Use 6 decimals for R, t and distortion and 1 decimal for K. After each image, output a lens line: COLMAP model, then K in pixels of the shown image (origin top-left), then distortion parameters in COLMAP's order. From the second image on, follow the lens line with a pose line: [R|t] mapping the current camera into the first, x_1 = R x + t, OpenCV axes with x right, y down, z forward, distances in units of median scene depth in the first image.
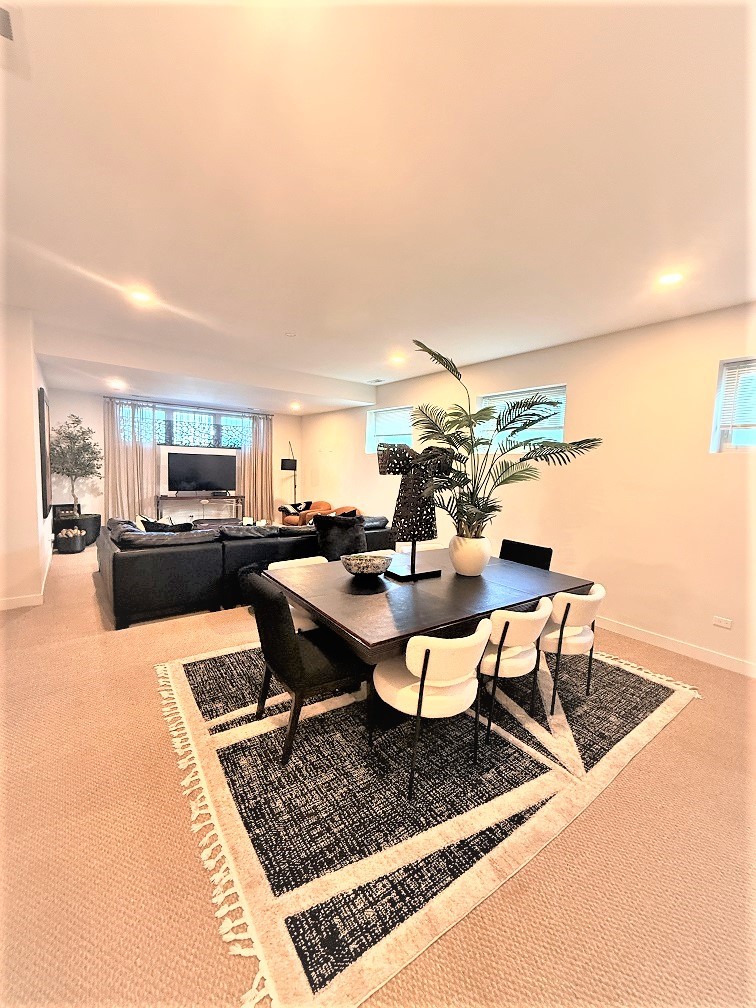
lens RADIAL K [[400.4, 0, 374.8], [0, 400.4, 498.1], [0, 0, 1]] dist [-0.000684, -0.000201]
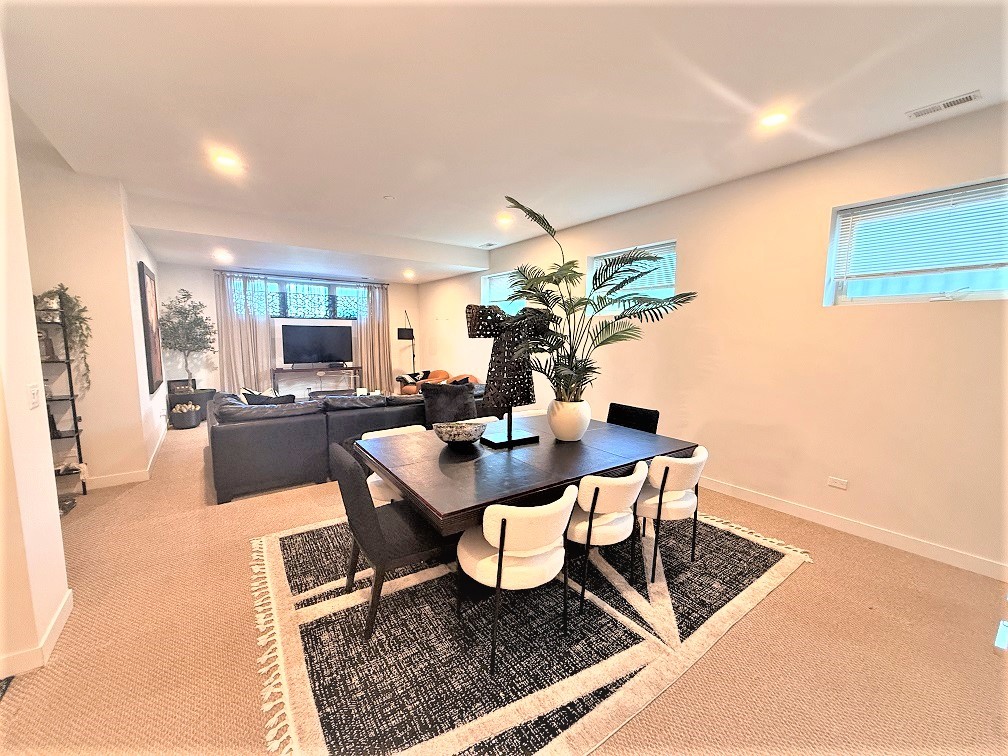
lens RADIAL K [[400.4, 0, 502.1], [0, 400.4, 376.8], [0, 0, 1]] dist [-0.000684, -0.000201]
pose [[0.999518, -0.026626, -0.015938, 0.100159], [0.027008, 0.999340, 0.024300, 0.012227], [0.015281, -0.024718, 0.999578, 0.039472]]
